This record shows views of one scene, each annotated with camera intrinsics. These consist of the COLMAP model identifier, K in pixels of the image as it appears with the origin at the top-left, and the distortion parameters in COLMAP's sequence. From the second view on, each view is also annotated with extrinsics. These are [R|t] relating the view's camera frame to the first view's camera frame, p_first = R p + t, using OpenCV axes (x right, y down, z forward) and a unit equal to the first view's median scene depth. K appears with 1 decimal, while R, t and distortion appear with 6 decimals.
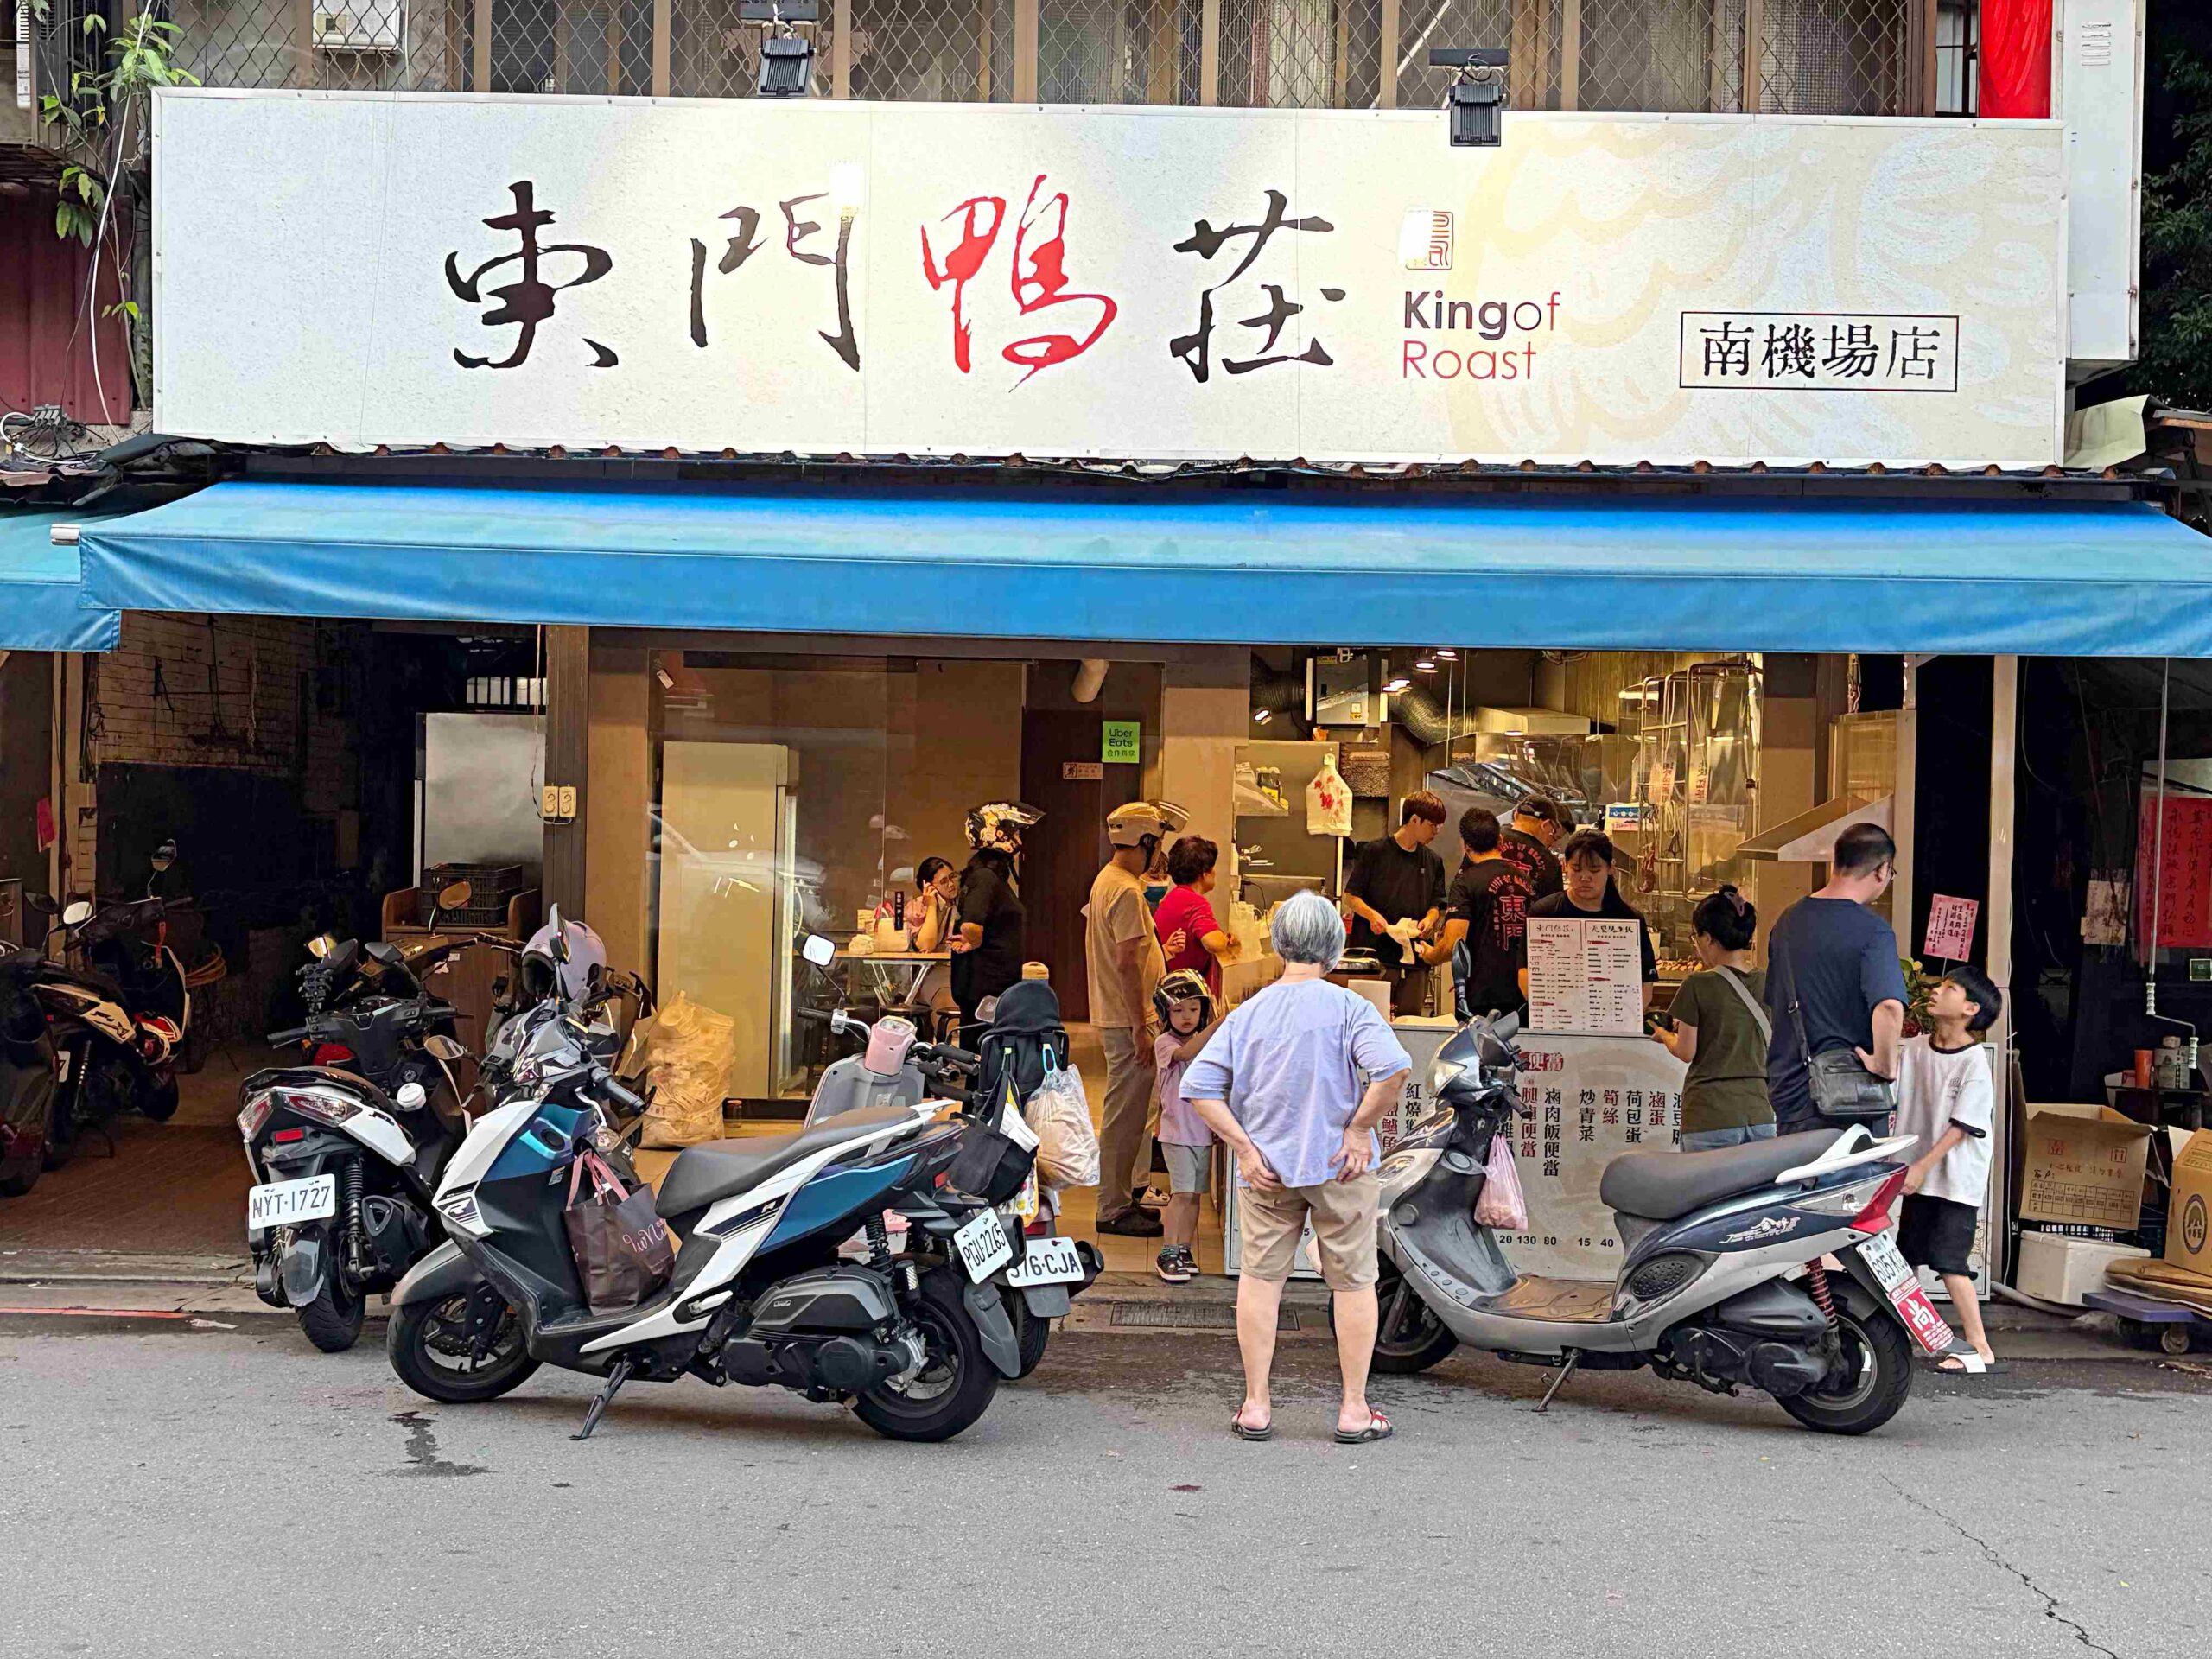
lens RADIAL K [[2755.3, 0, 1106.0], [0, 2755.3, 829.5], [0, 0, 1]] dist [0.129412, -0.038212]
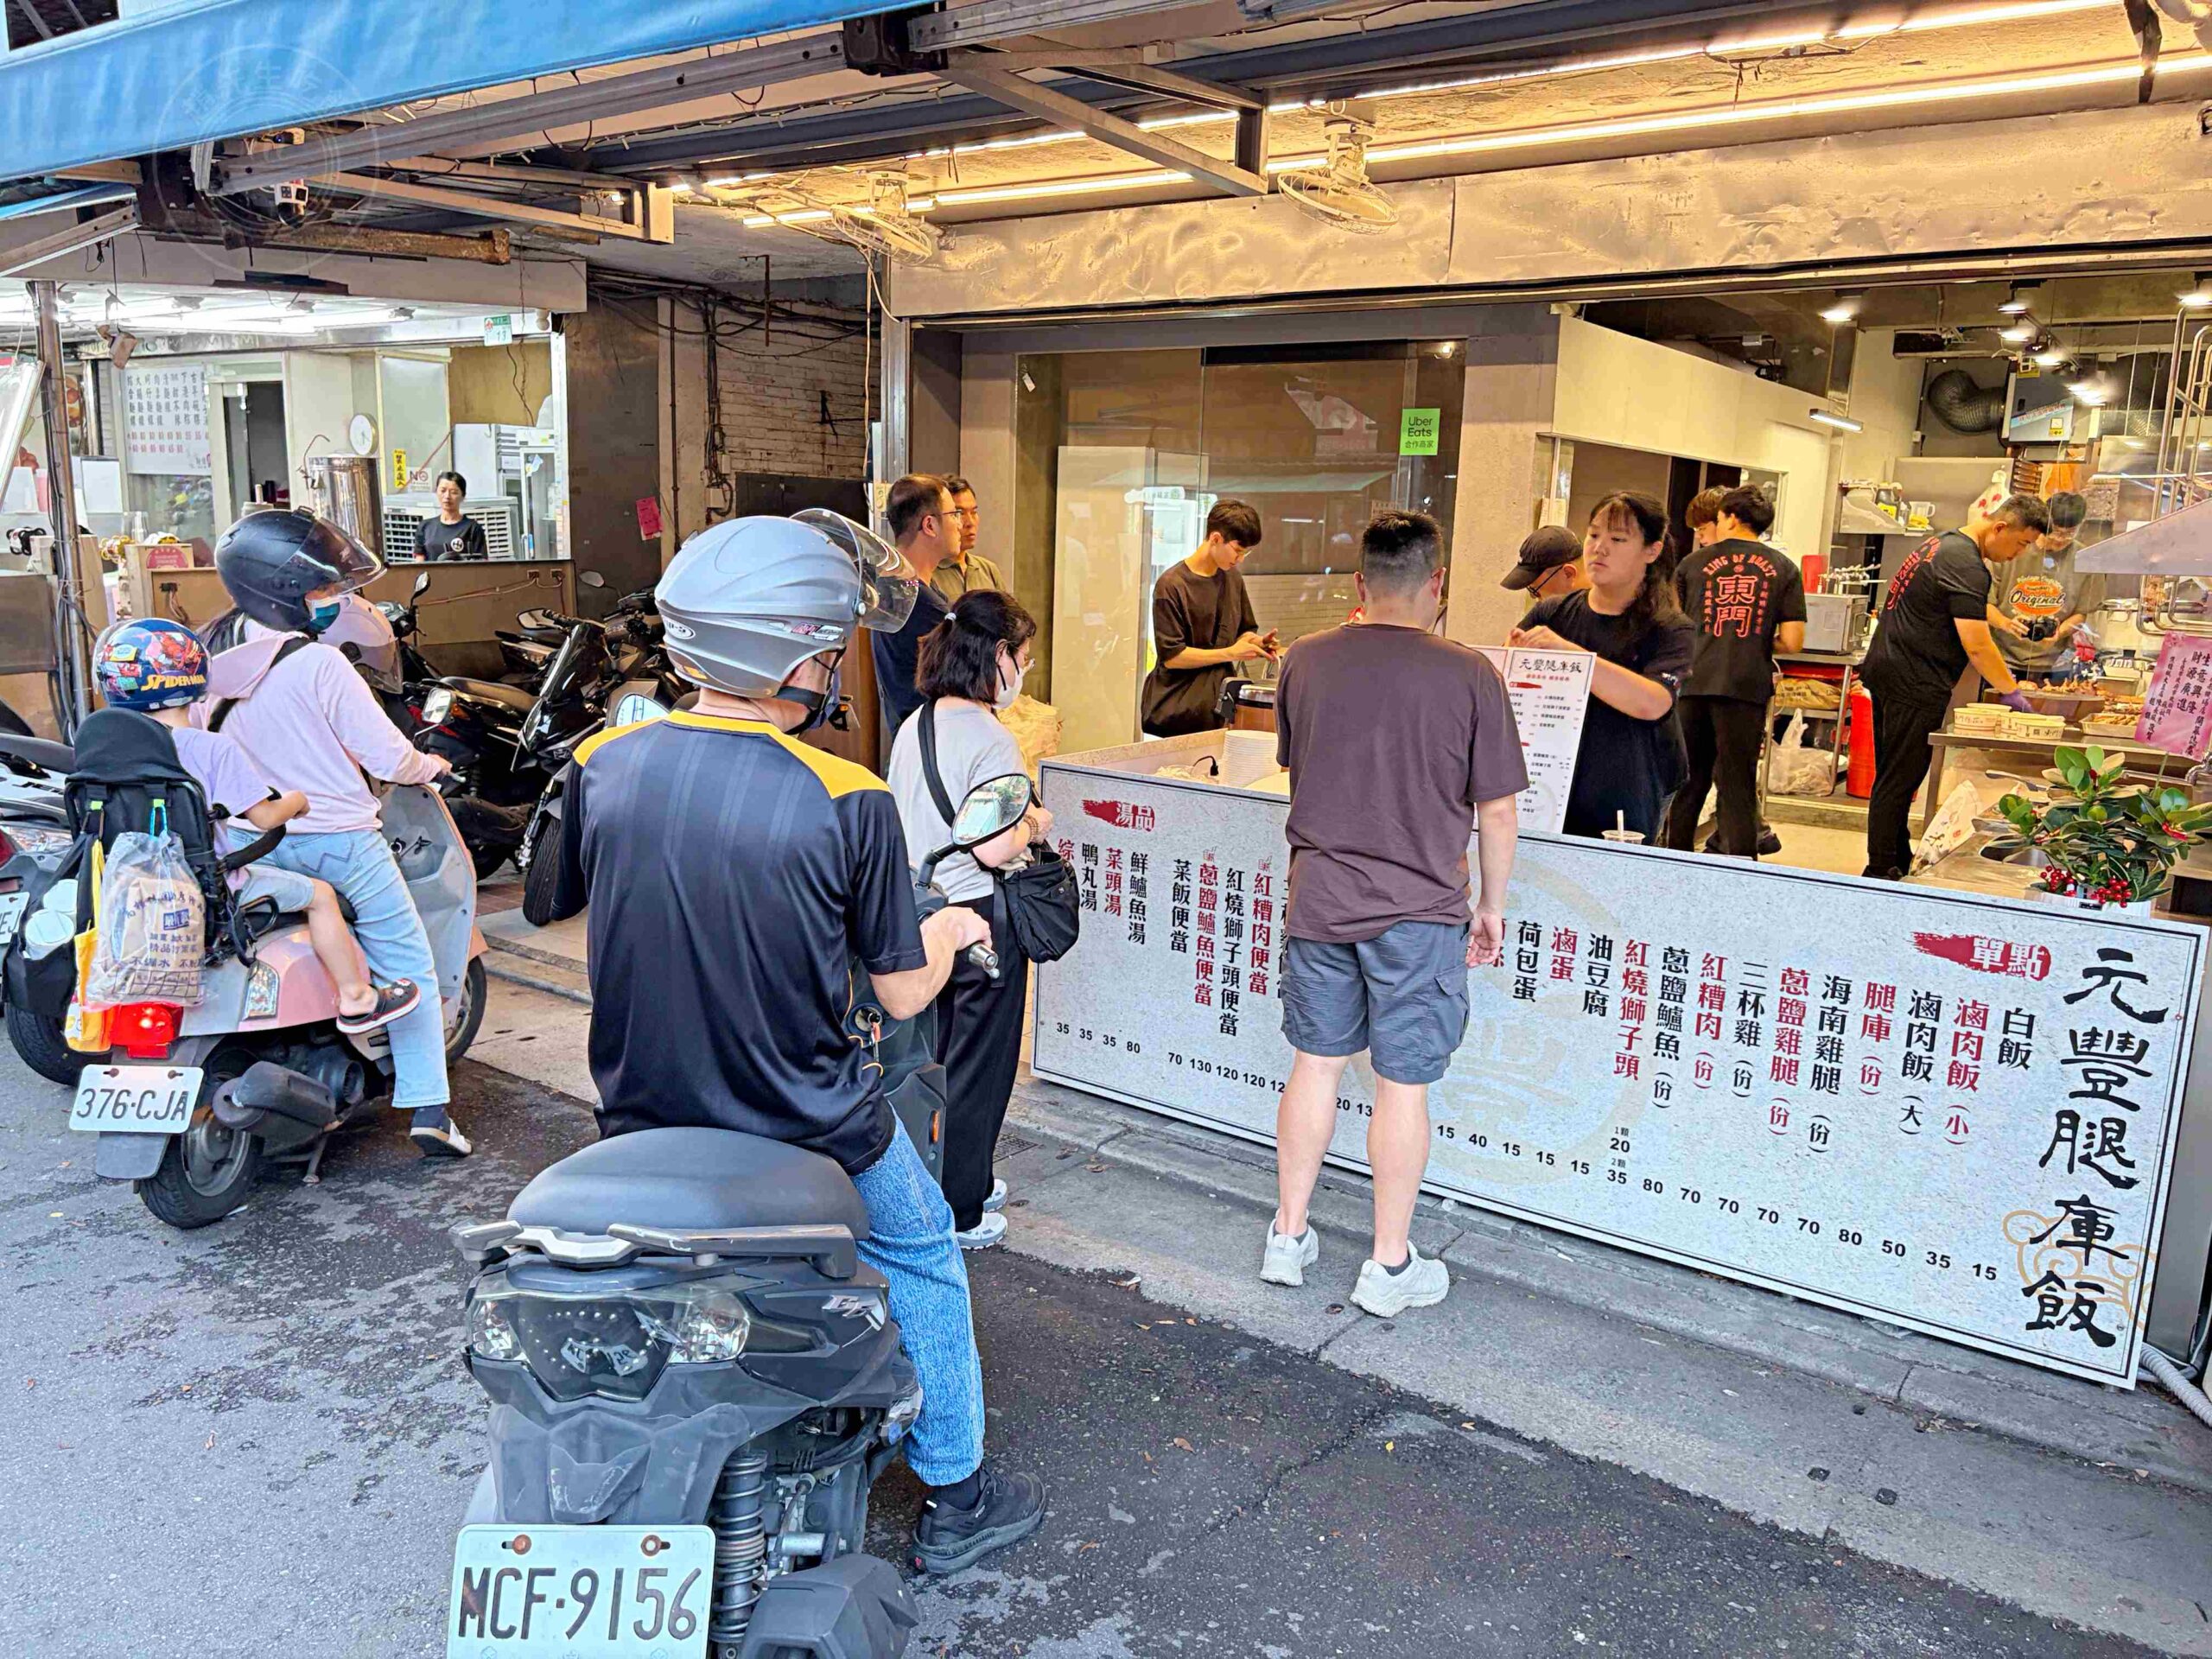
lens RADIAL K [[1664.2, 0, 1106.0], [0, 1664.2, 829.5], [0, 0, 1]] dist [0.024624, 0.002538]
pose [[0.821046, 0.109465, -0.560268, 0.339798], [-0.019951, 0.986346, 0.163475, 0.013453], [0.570513, -0.123043, 0.812020, 0.669981]]
